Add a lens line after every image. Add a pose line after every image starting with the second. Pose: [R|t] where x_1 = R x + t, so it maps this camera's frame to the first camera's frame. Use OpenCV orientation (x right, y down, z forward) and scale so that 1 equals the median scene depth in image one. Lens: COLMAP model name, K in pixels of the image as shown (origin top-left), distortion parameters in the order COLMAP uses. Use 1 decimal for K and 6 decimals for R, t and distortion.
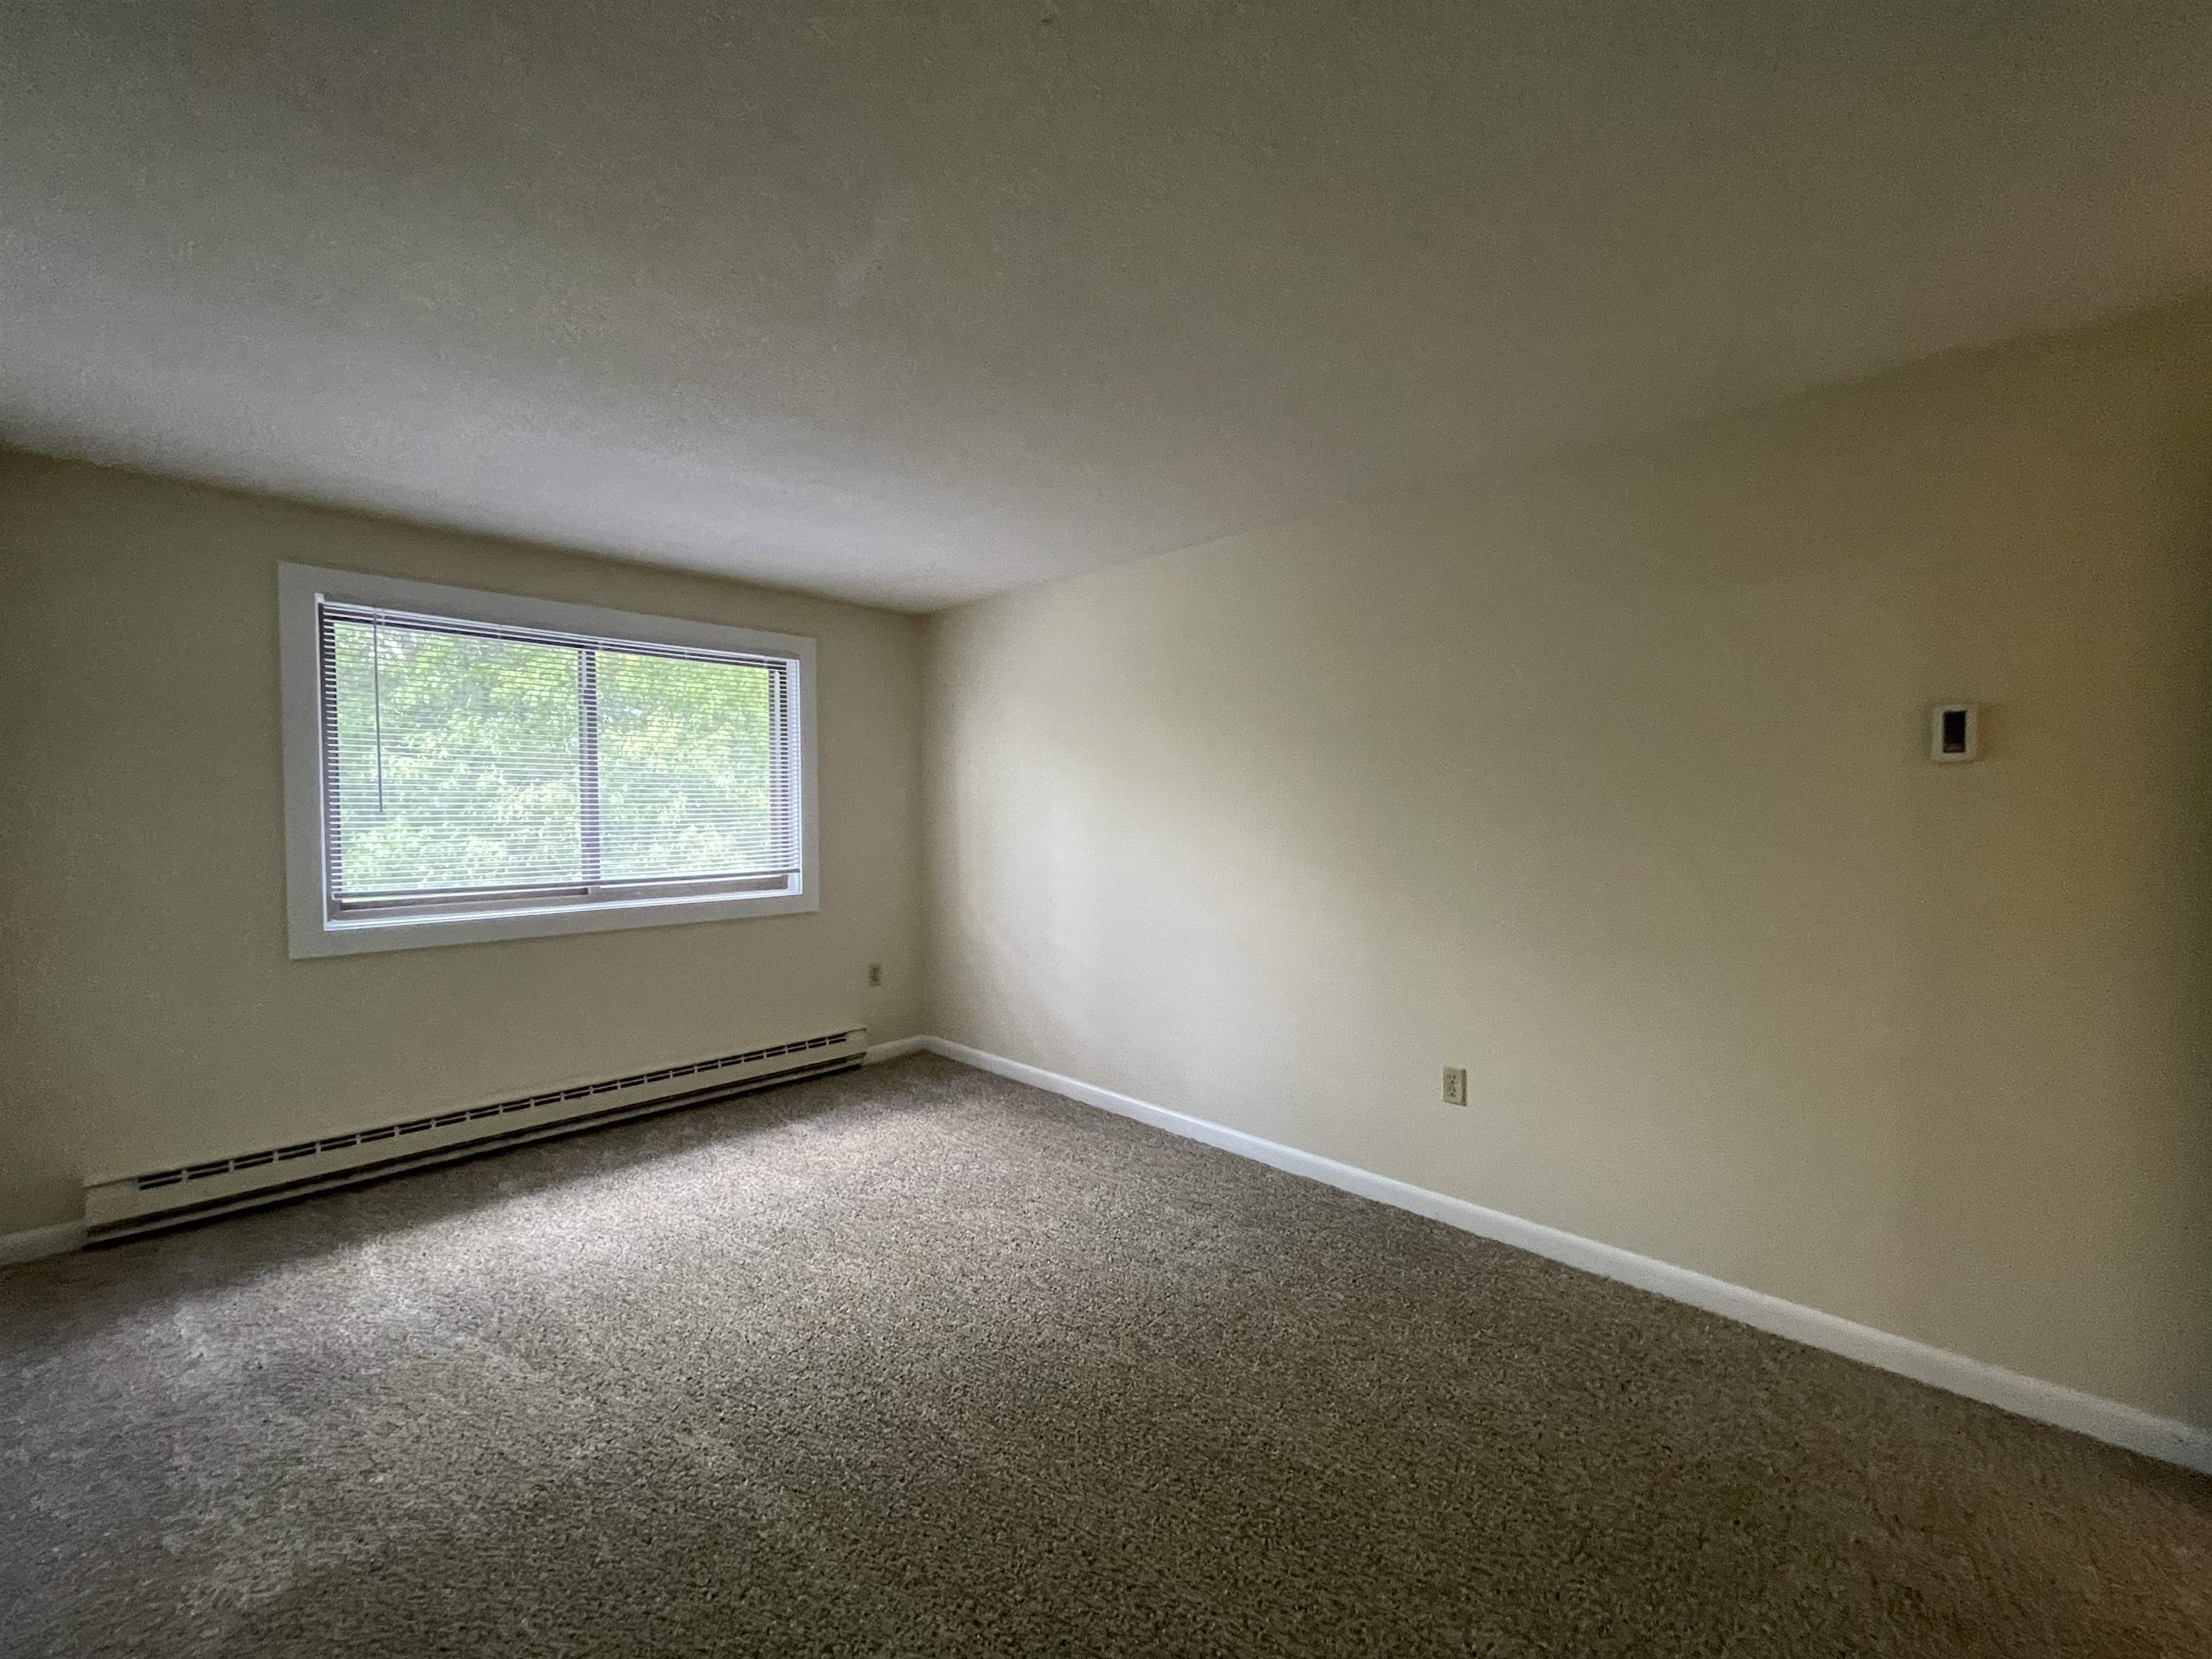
lens RADIAL K [[927.3, 0, 1109.2], [0, 927.3, 815.3], [0, 0, 1]] dist [0.012521, -0.000900]
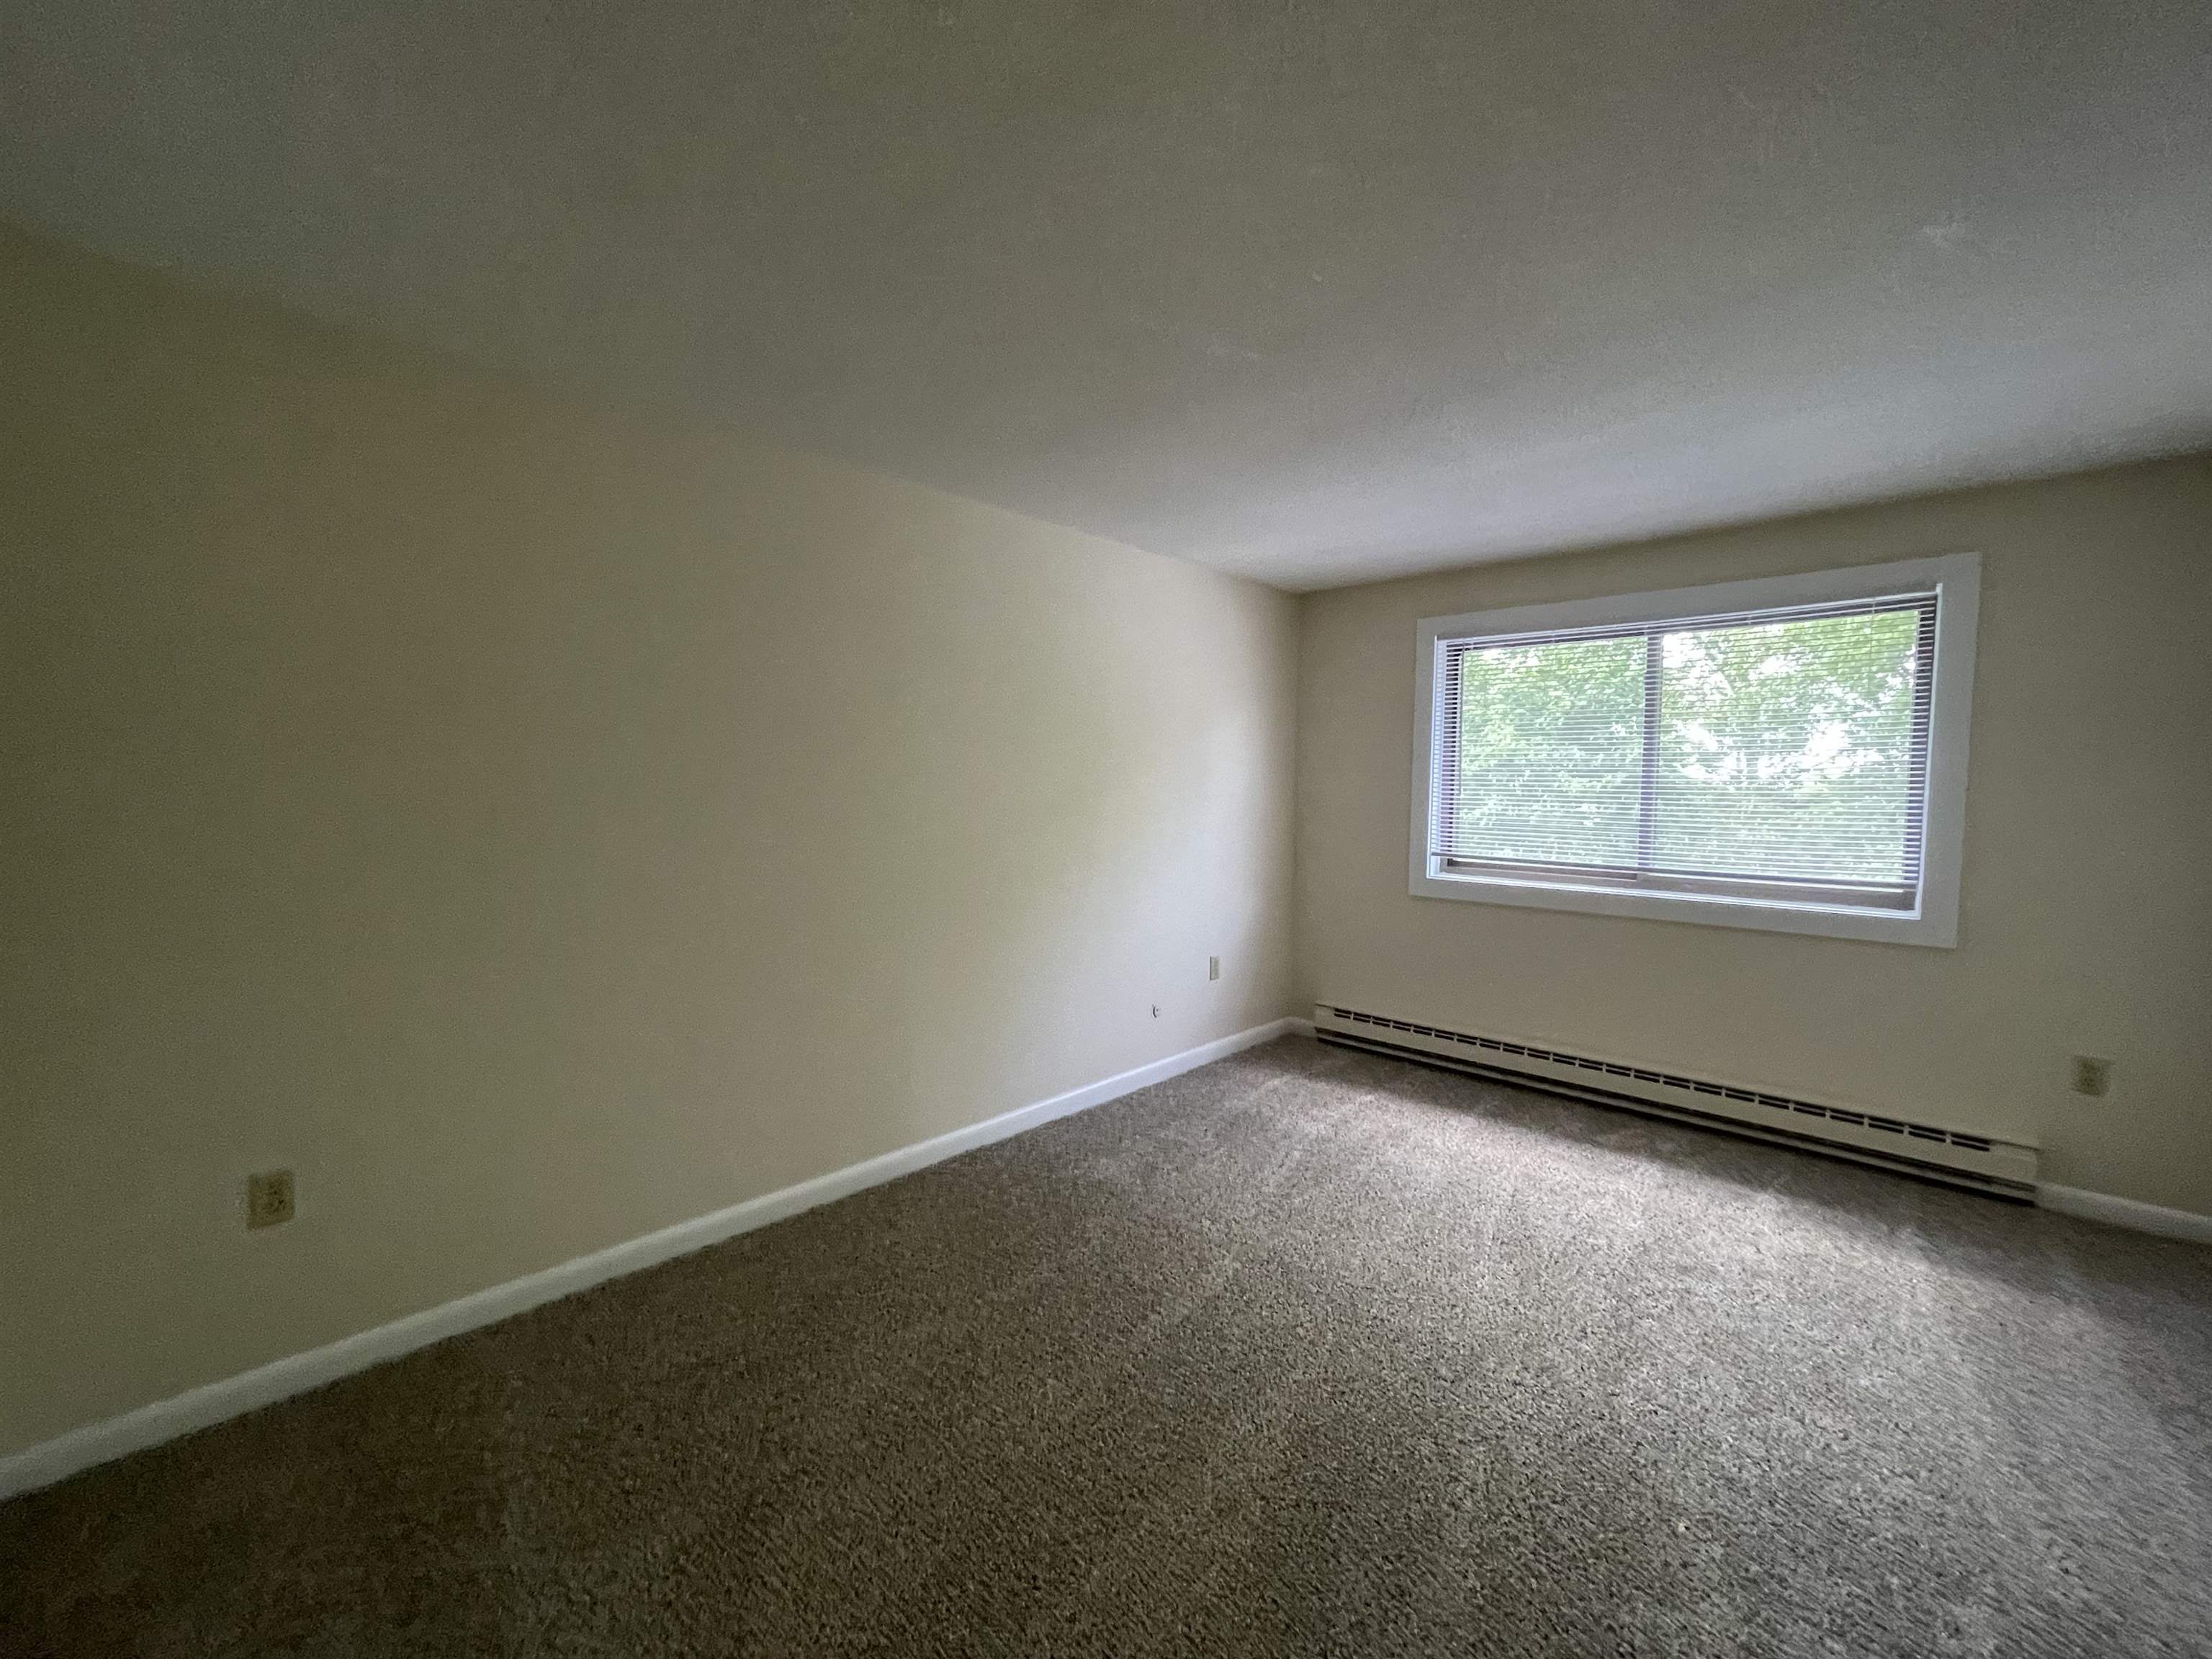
lens RADIAL K [[927.3, 0, 1092.7], [0, 927.3, 826.6], [0, 0, 1]] dist [0.012521, -0.000900]
pose [[-0.009097, 0.055972, -0.998391, 0.478040], [-0.021717, 0.998186, 0.056159, -0.018089], [0.999723, 0.022193, -0.007865, 0.442222]]
